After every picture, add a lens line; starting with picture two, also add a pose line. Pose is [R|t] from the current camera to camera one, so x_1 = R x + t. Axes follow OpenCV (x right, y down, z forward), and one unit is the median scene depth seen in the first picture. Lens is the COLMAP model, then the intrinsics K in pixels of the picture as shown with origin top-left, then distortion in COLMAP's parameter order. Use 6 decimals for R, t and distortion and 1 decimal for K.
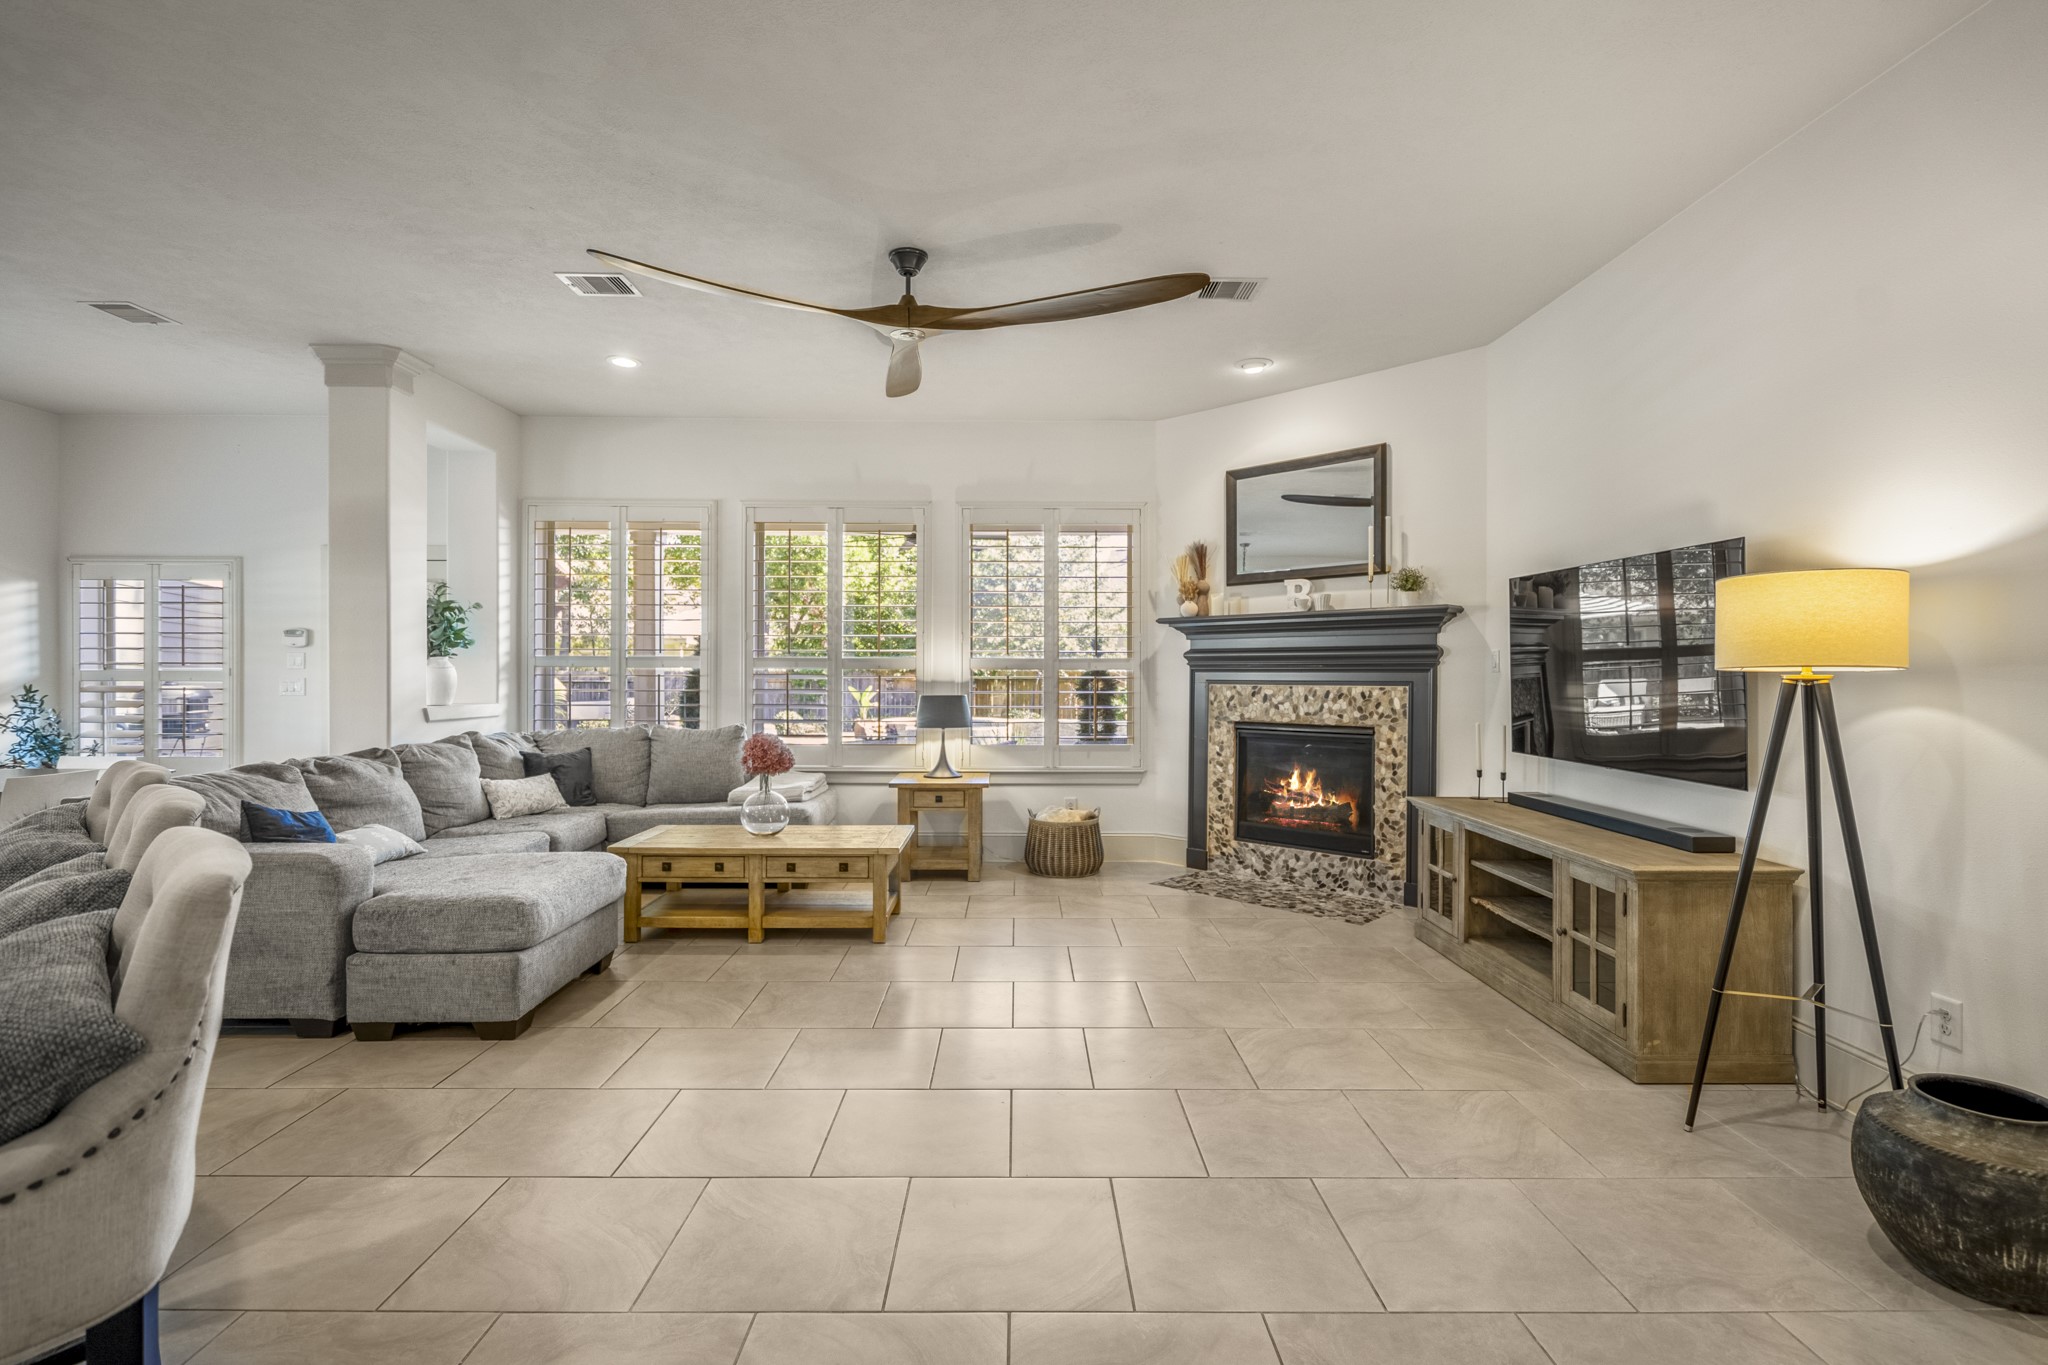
lens RADIAL K [[946.7, 0, 1024.5], [0, 946.7, 671.2], [0, 0, 1]] dist [0.000038, -0.000011]
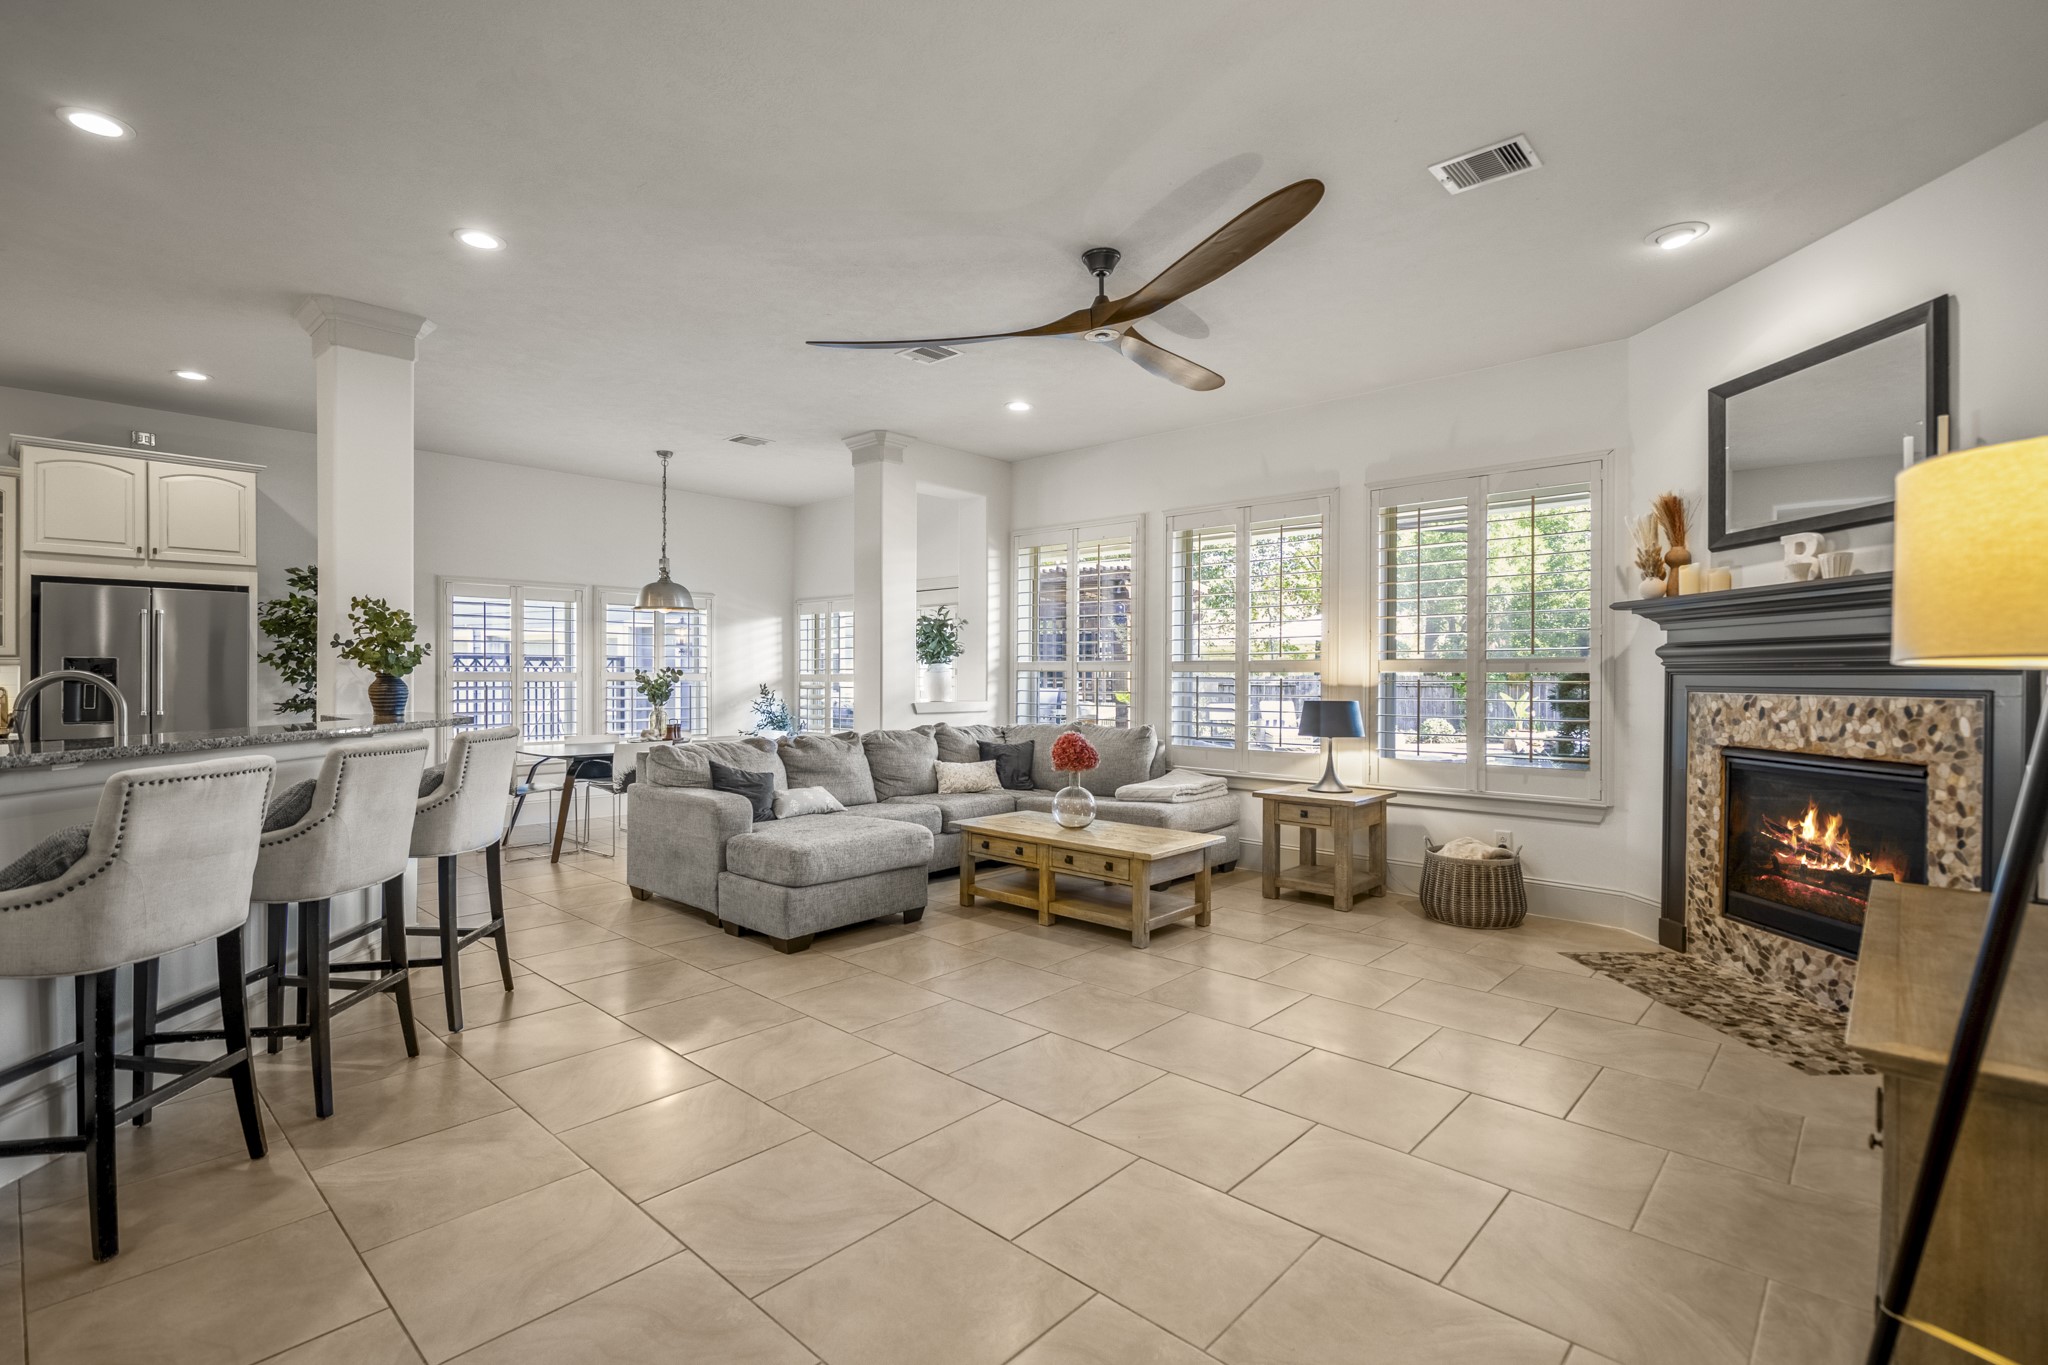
lens RADIAL K [[946.7, 0, 1024.5], [0, 946.7, 671.2], [0, 0, 1]] dist [0.000038, -0.000011]
pose [[0.730459, -0.003367, -0.682949, 0.338632], [-0.000003, 0.999988, -0.004933, 0.001699], [0.682957, 0.003606, 0.730450, 0.149337]]
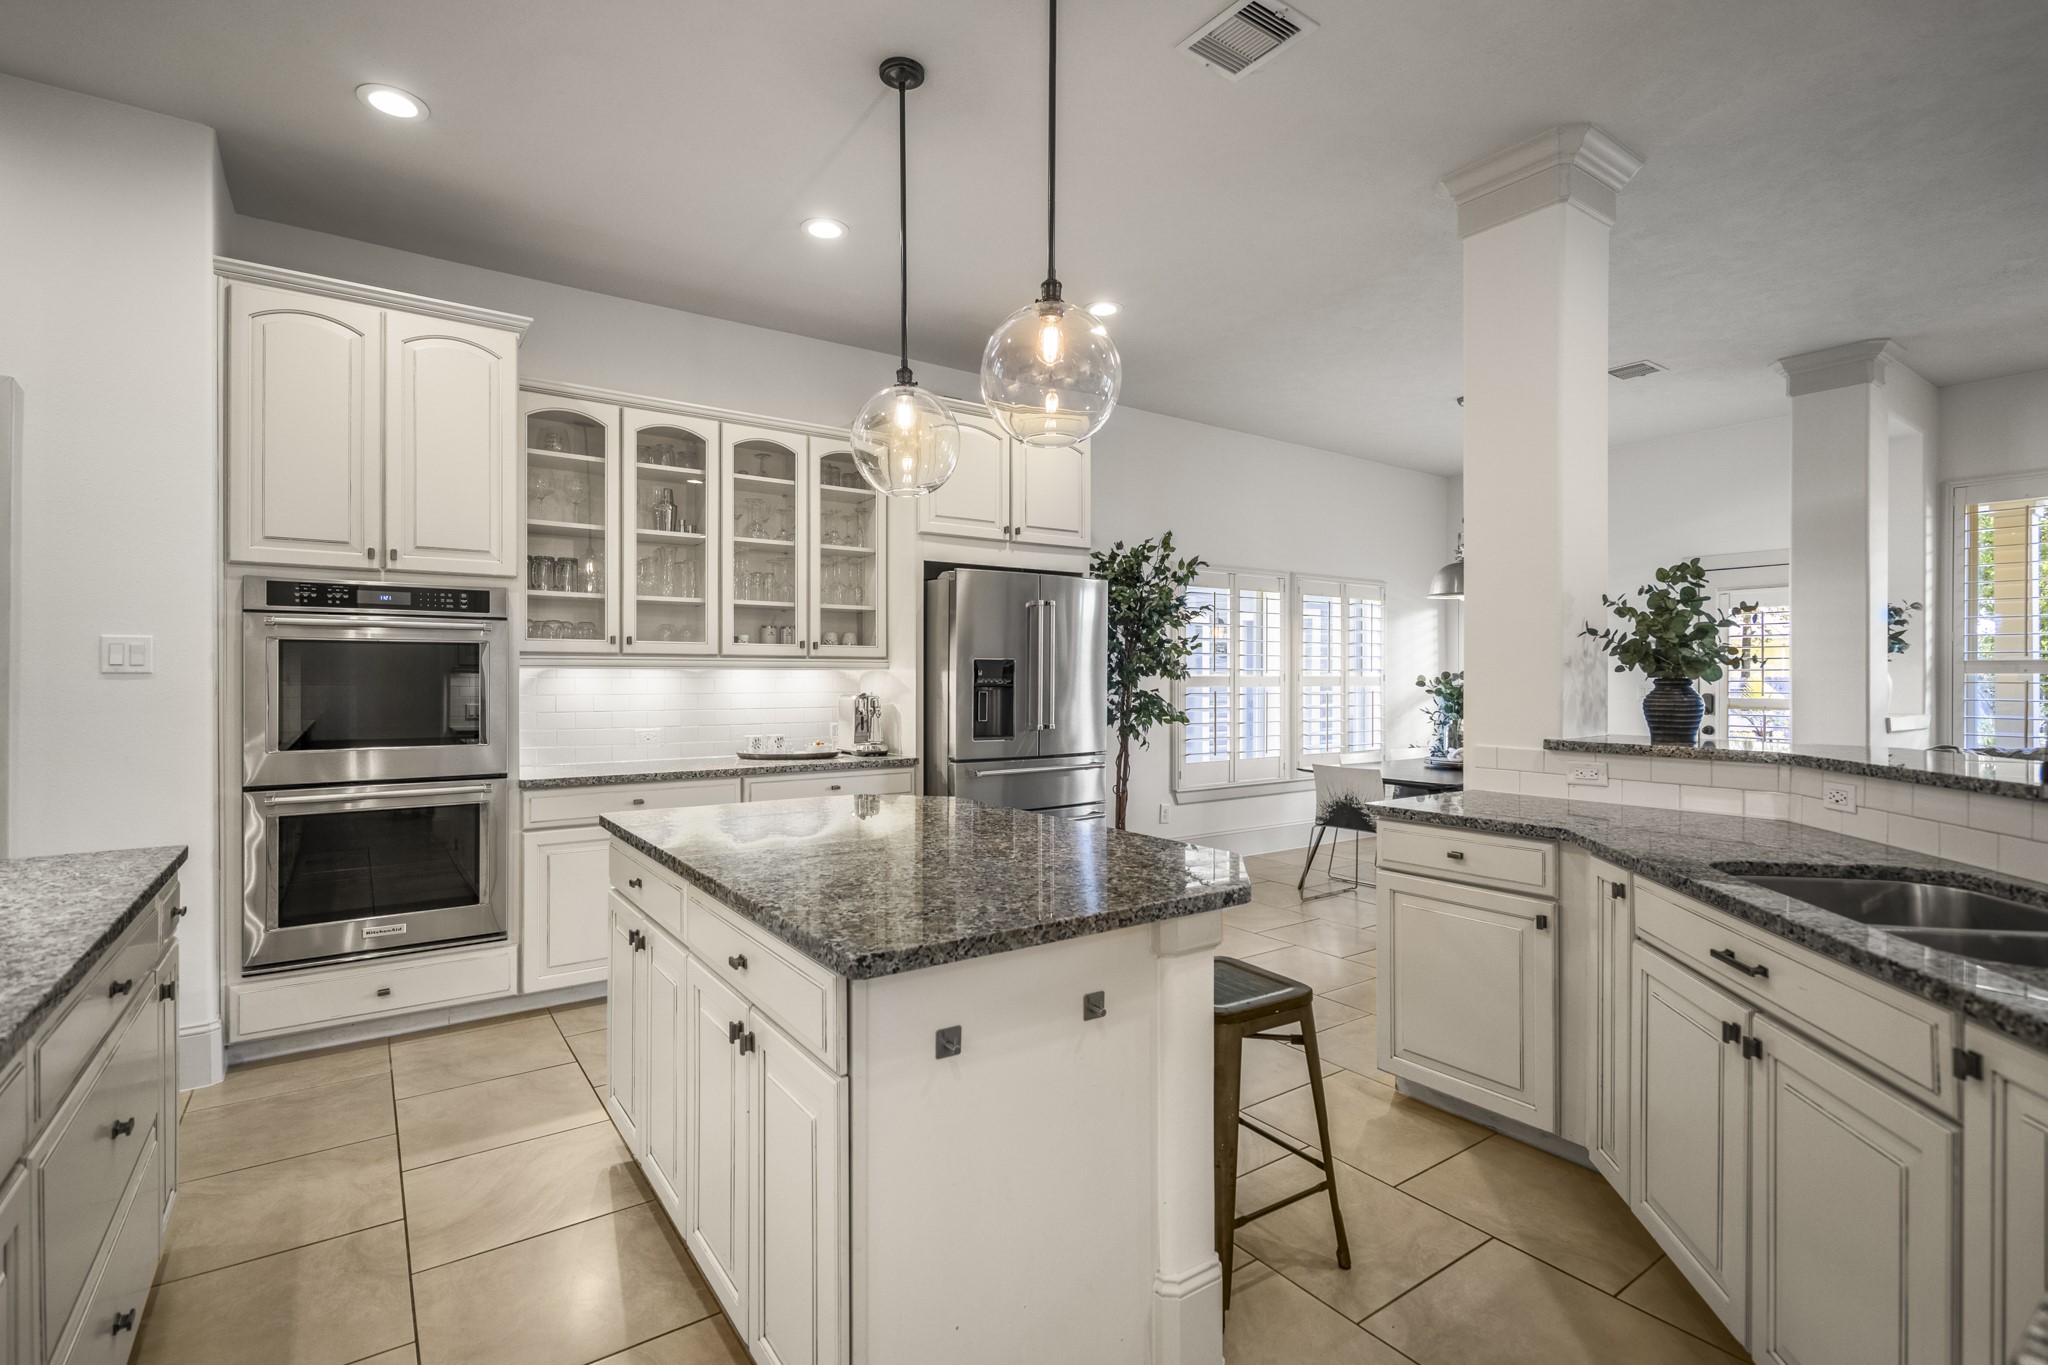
lens RADIAL K [[946.4, 0, 1022.3], [0, 946.4, 678.9], [0, 0, 1]] dist [0.004147, 0.000315]
pose [[0.572749, 0.000161, -0.819730, -0.333892], [0.000916, 0.999999, 0.000837, -0.001266], [0.819730, -0.001230, 0.572749, -0.222317]]
